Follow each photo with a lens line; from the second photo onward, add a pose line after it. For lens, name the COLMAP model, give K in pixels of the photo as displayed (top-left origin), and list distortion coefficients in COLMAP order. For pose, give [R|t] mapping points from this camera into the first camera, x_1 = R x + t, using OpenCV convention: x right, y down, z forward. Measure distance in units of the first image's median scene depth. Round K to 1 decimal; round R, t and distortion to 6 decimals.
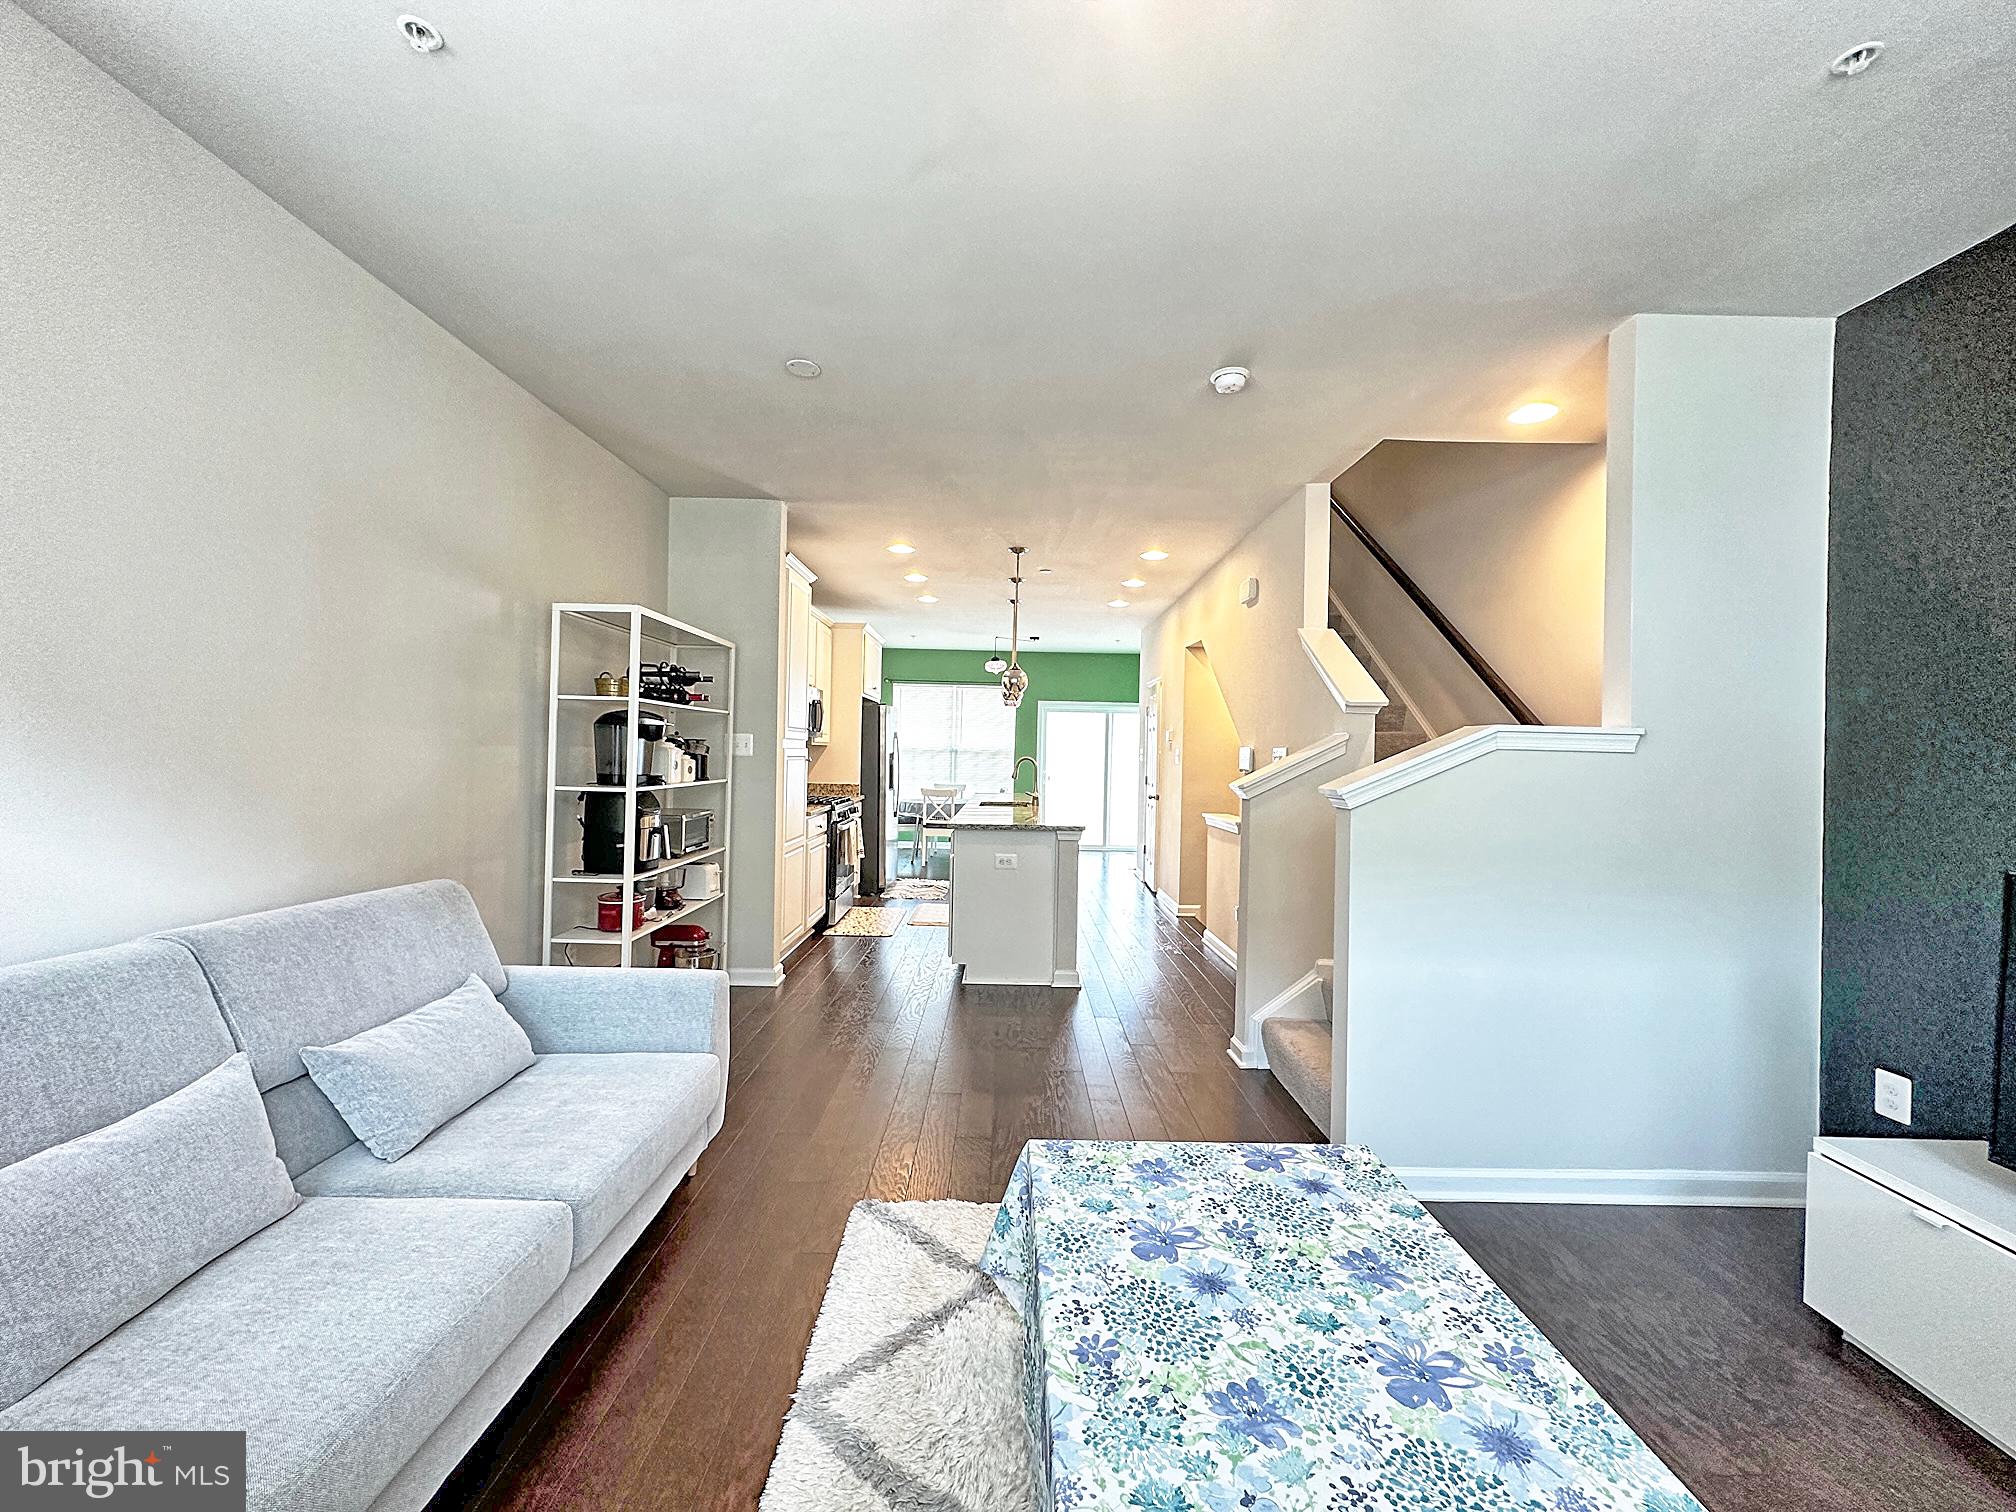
lens RADIAL K [[803.6, 0, 1008.1], [0, 803.6, 749.5], [0, 0, 1]] dist [-0.004091, -0.000185]
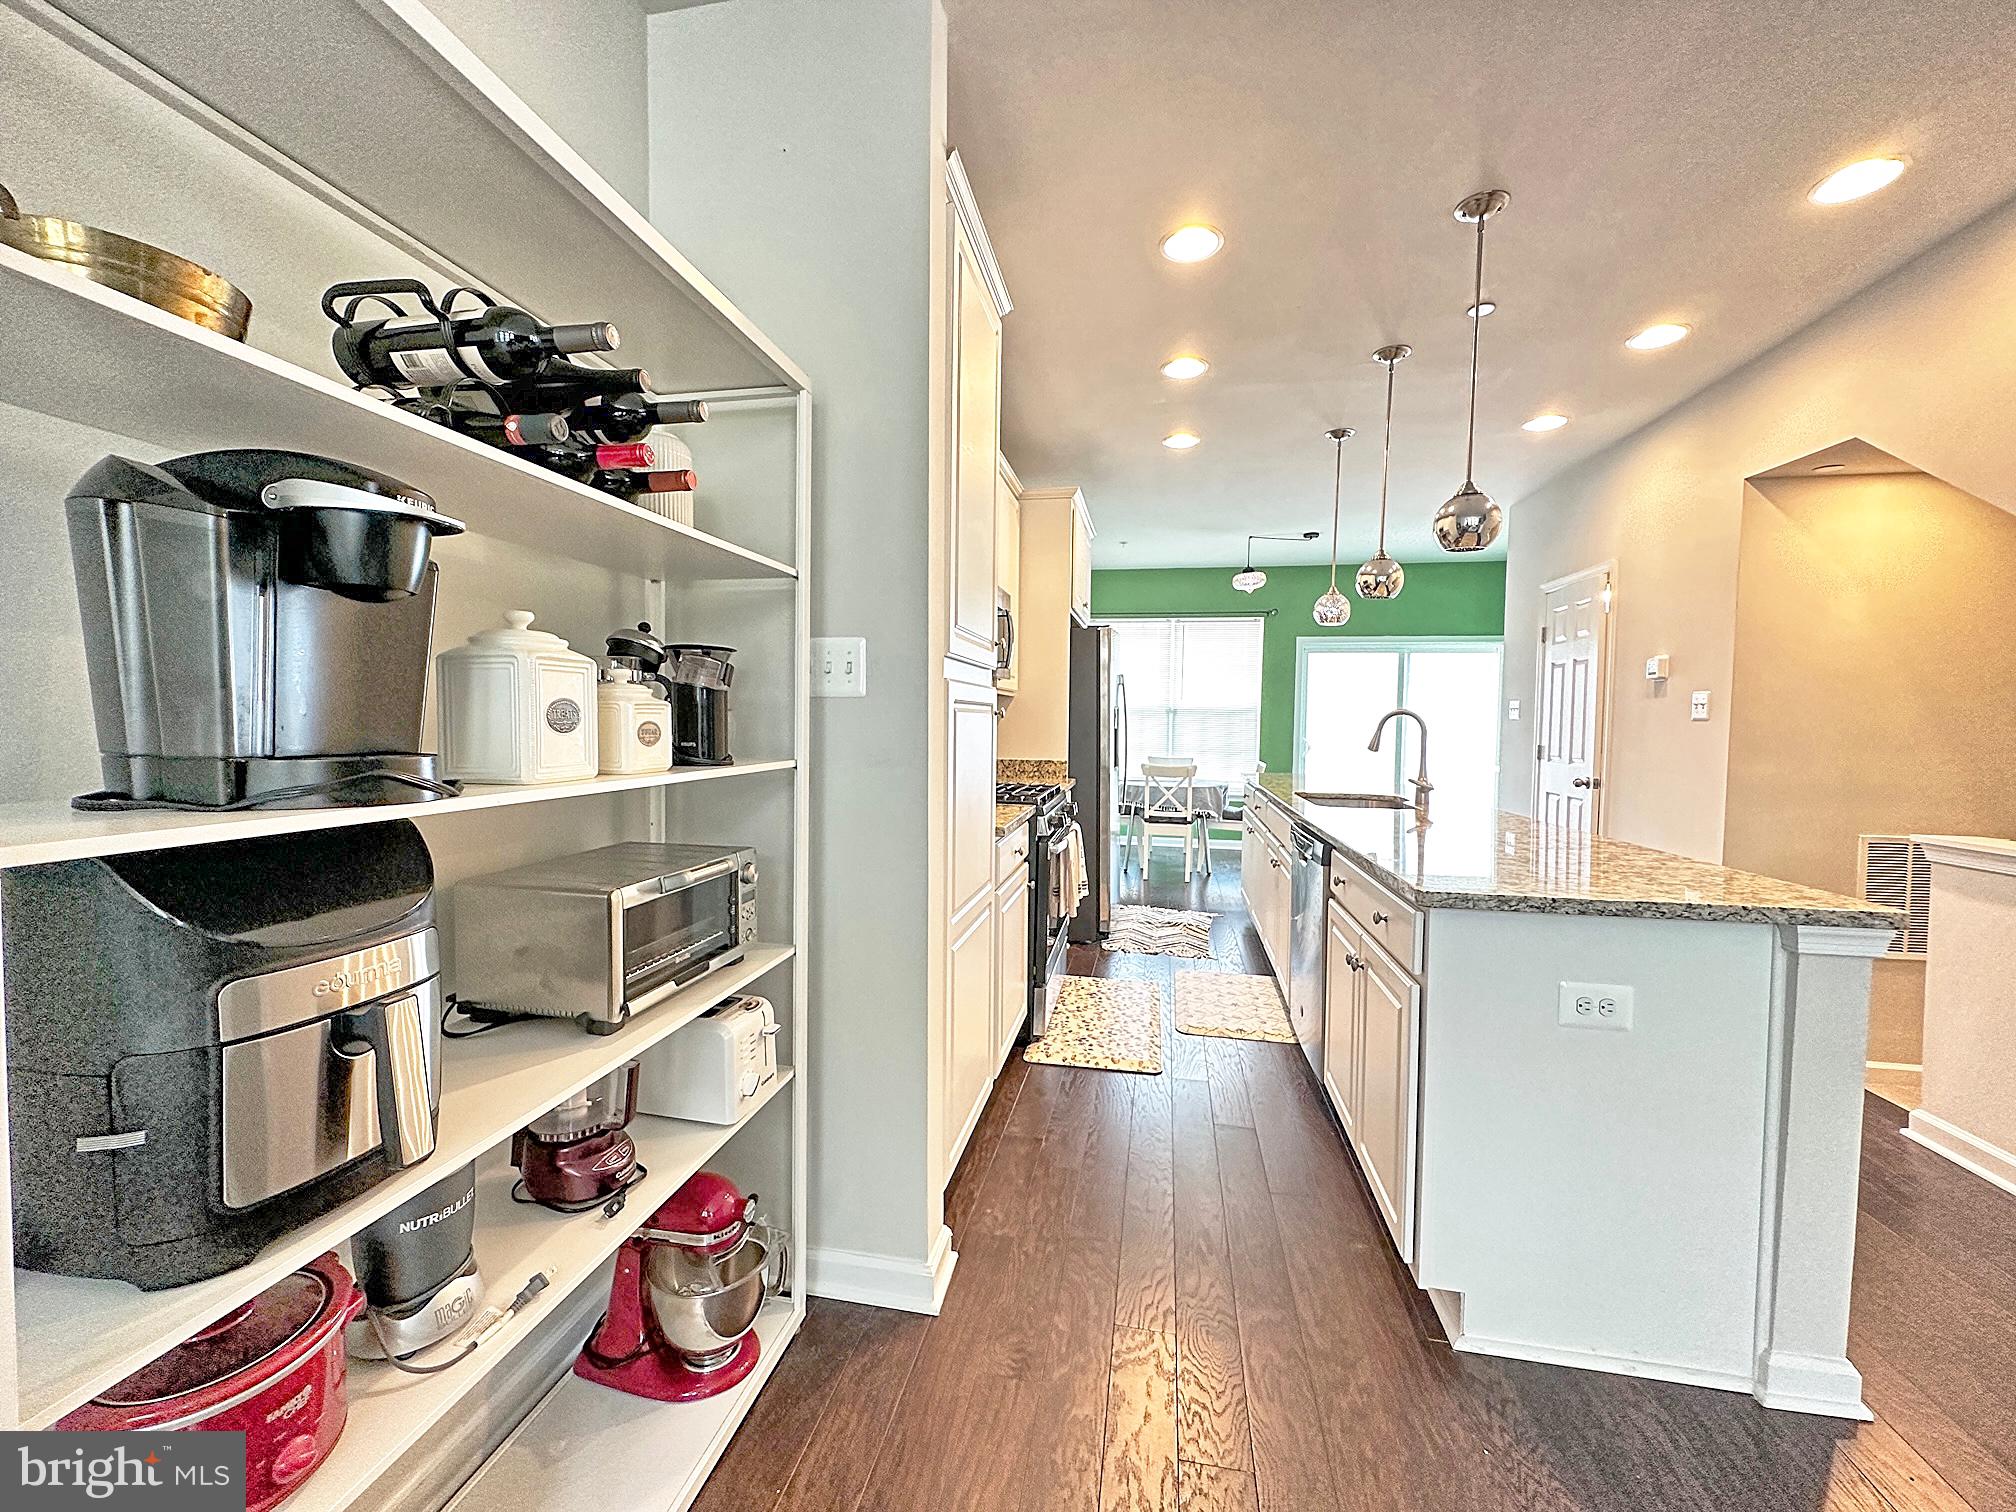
lens RADIAL K [[803.6, 0, 1011.3], [0, 803.6, 750.0], [0, 0, 1]] dist [-0.004091, -0.000185]
pose [[0.982479, -0.002827, -0.186353, -0.135768], [0.010127, 0.999218, 0.038228, 0.014182], [0.186099, -0.039445, 0.981739, 0.480139]]
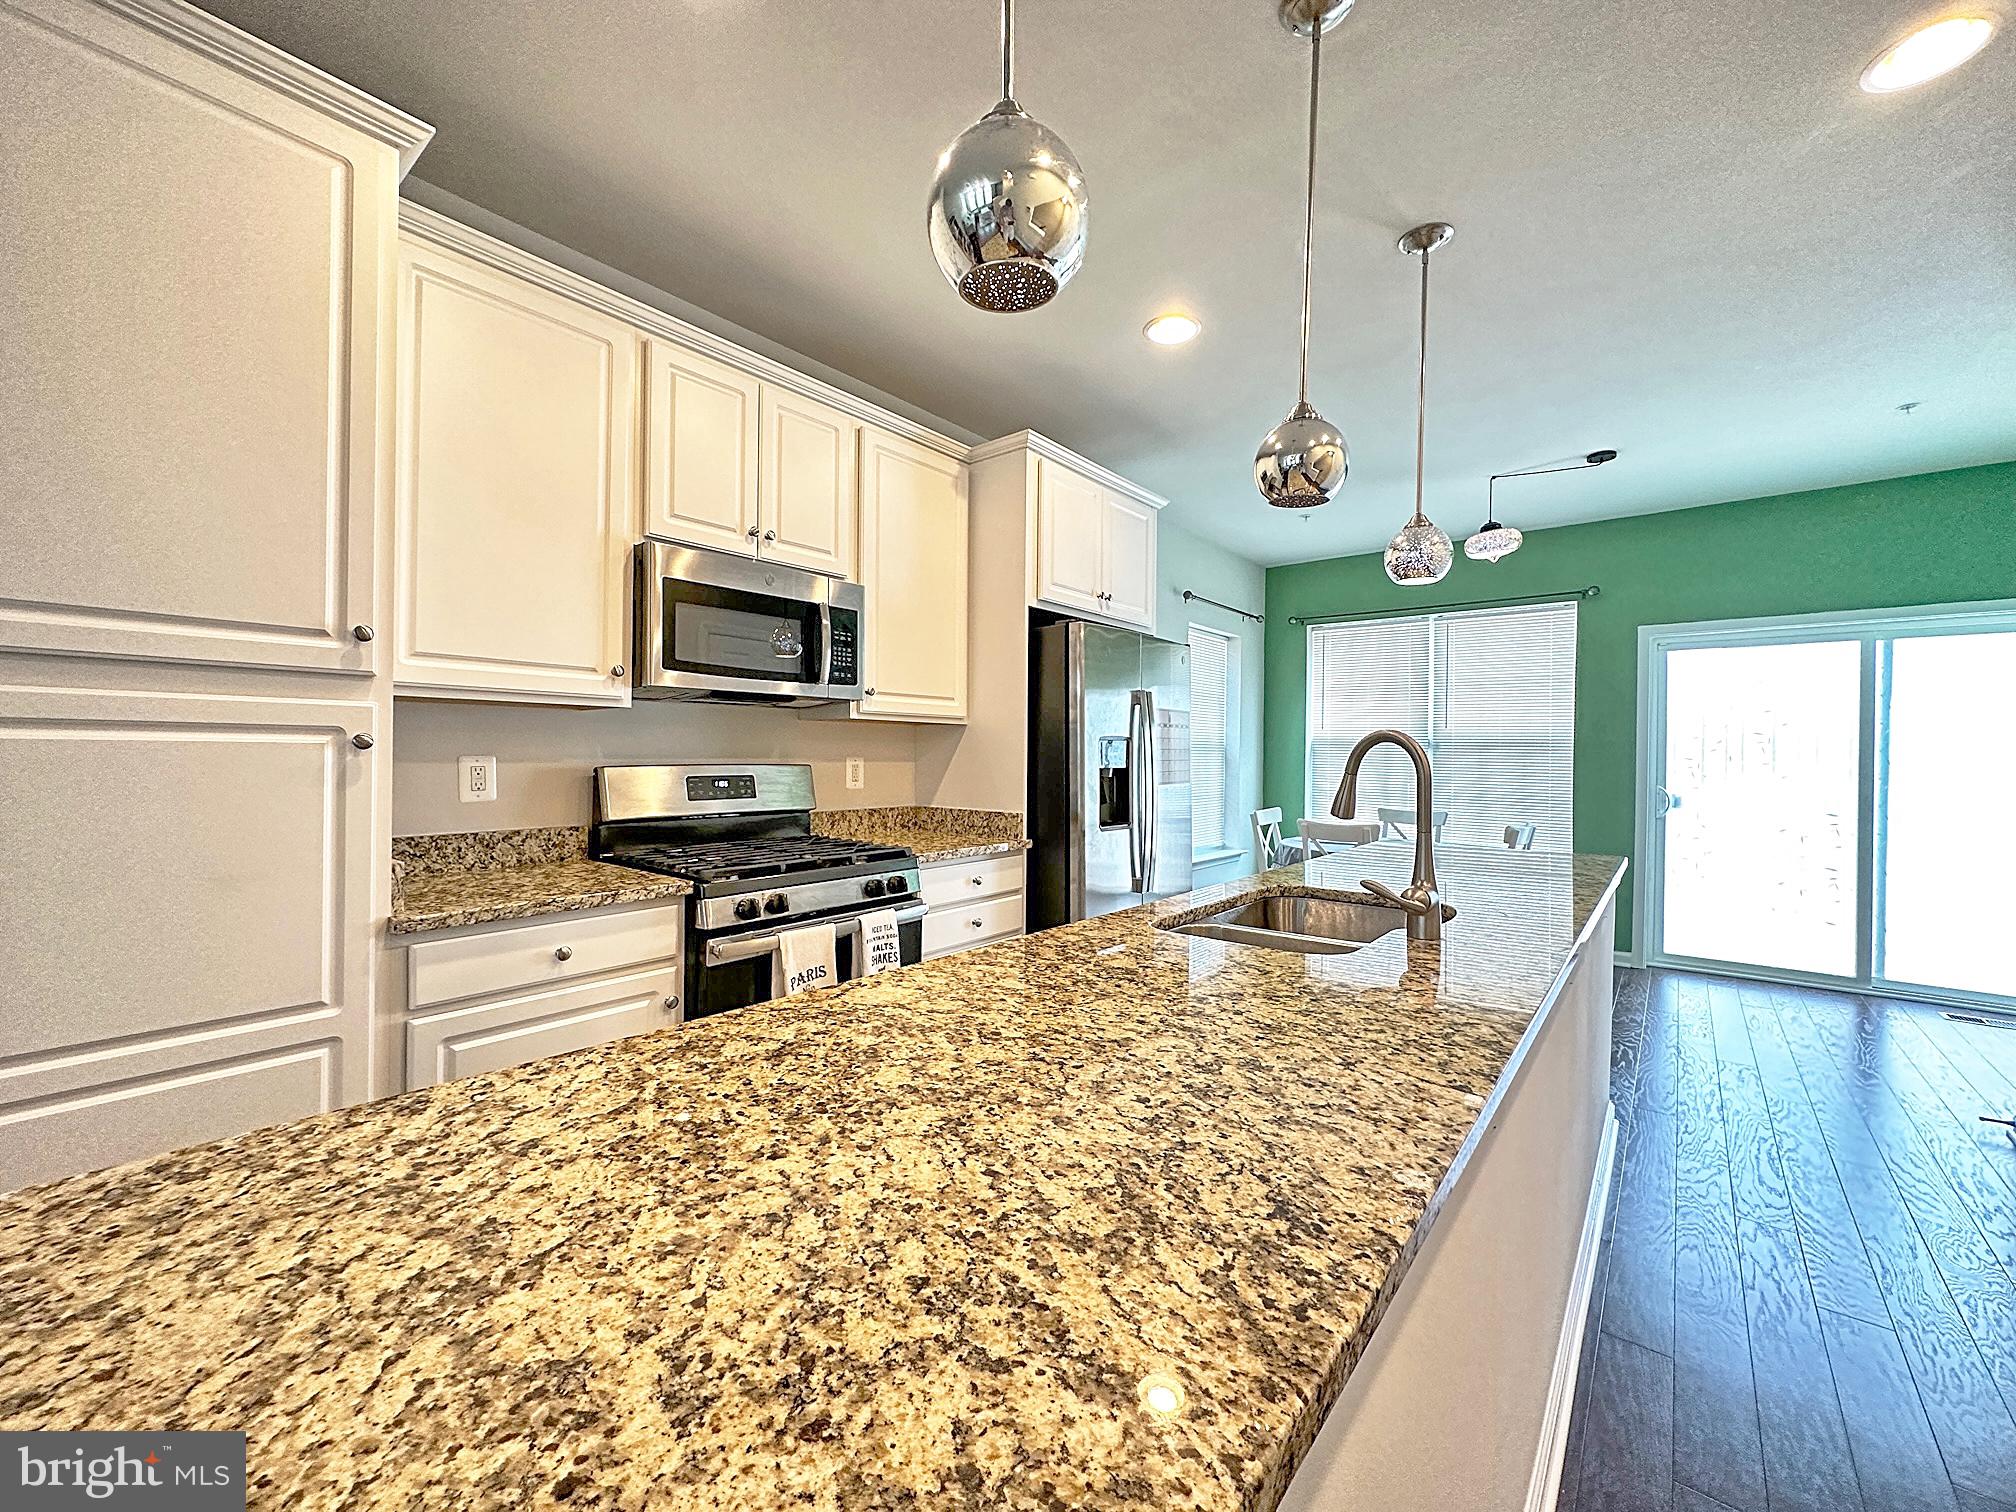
lens RADIAL K [[803.6, 0, 1011.4], [0, 803.6, 757.9], [0, 0, 1]] dist [-0.004091, -0.000185]
pose [[0.766634, -0.014795, -0.641914, 0.099678], [0.010520, 0.999890, -0.010481, 0.021762], [0.641998, 0.001282, 0.766705, 0.796301]]
